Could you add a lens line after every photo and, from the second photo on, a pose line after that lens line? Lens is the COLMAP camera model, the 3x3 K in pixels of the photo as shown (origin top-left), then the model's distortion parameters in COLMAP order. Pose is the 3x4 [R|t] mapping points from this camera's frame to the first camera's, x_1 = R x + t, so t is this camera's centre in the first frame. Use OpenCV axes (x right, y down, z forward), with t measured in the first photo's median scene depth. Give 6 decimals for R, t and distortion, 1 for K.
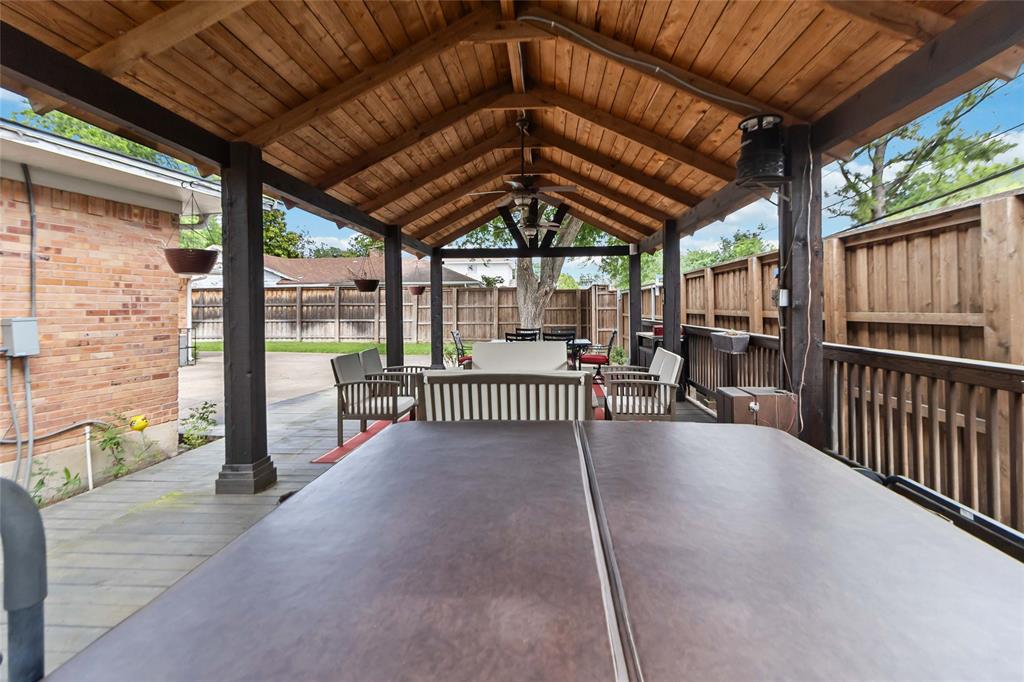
lens RADIAL K [[473.8, 0, 516.0], [0, 473.8, 305.7], [0, 0, 1]] dist [0.000353, -0.000059]
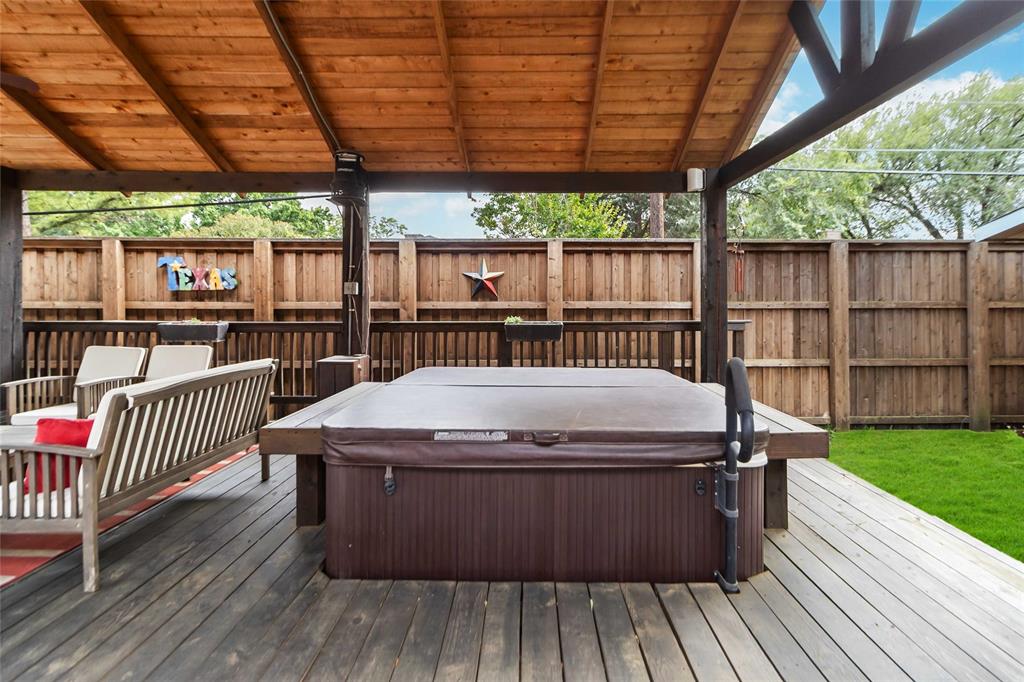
lens RADIAL K [[495.7, 0, 527.7], [0, 495.7, 305.9], [0, 0, 1]] dist [0.002047, 0.000152]
pose [[-0.082108, 0.007455, 0.996596, -0.682265], [-0.004987, 0.999956, -0.007891, 0.032339], [-0.996611, -0.005618, -0.082067, 0.453914]]
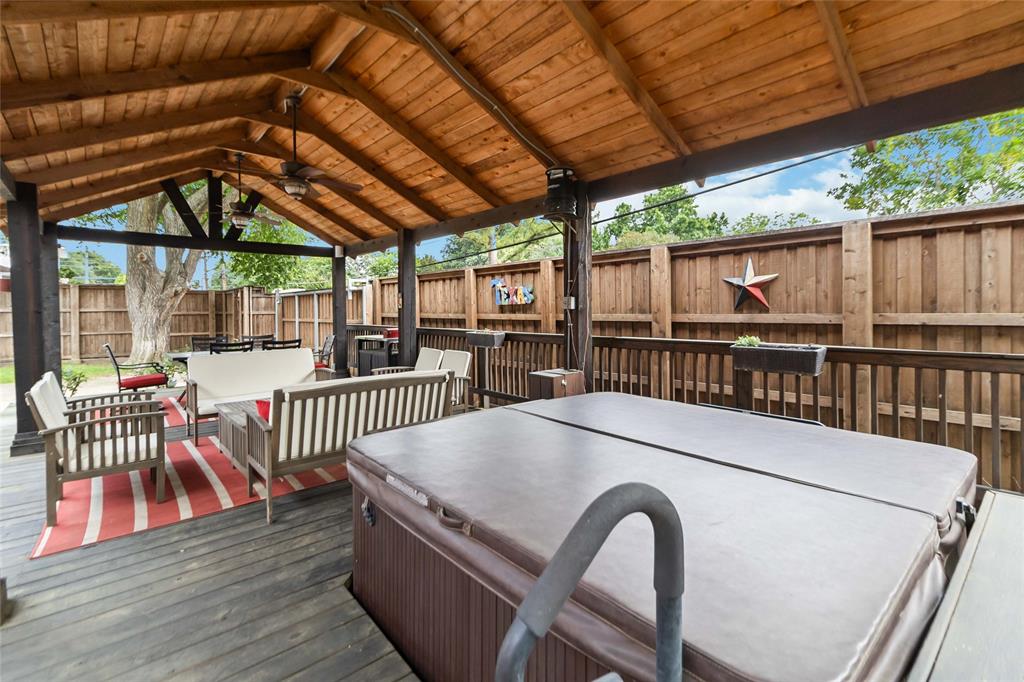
lens RADIAL K [[475.0, 0, 519.0], [0, 475.0, 315.9], [0, 0, 1]] dist [0.004048, 0.000451]
pose [[0.701836, -0.006682, 0.712307, -0.388707], [-0.001381, 0.999941, 0.010741, 0.004417], [-0.712337, -0.008522, 0.701785, 0.097332]]
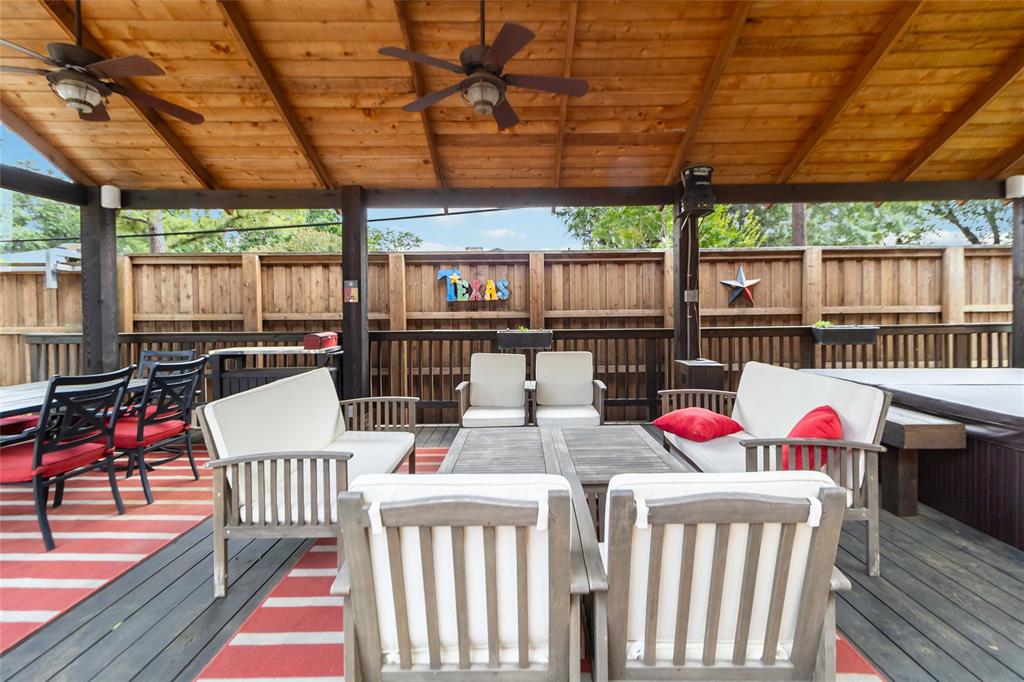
lens RADIAL K [[475.0, 0, 519.0], [0, 475.0, 315.9], [0, 0, 1]] dist [0.004048, 0.000451]
pose [[-0.067581, 0.006798, 0.997691, -0.634951], [0.007450, 0.999952, -0.006309, 0.036498], [-0.997686, 0.007006, -0.067629, 1.196671]]
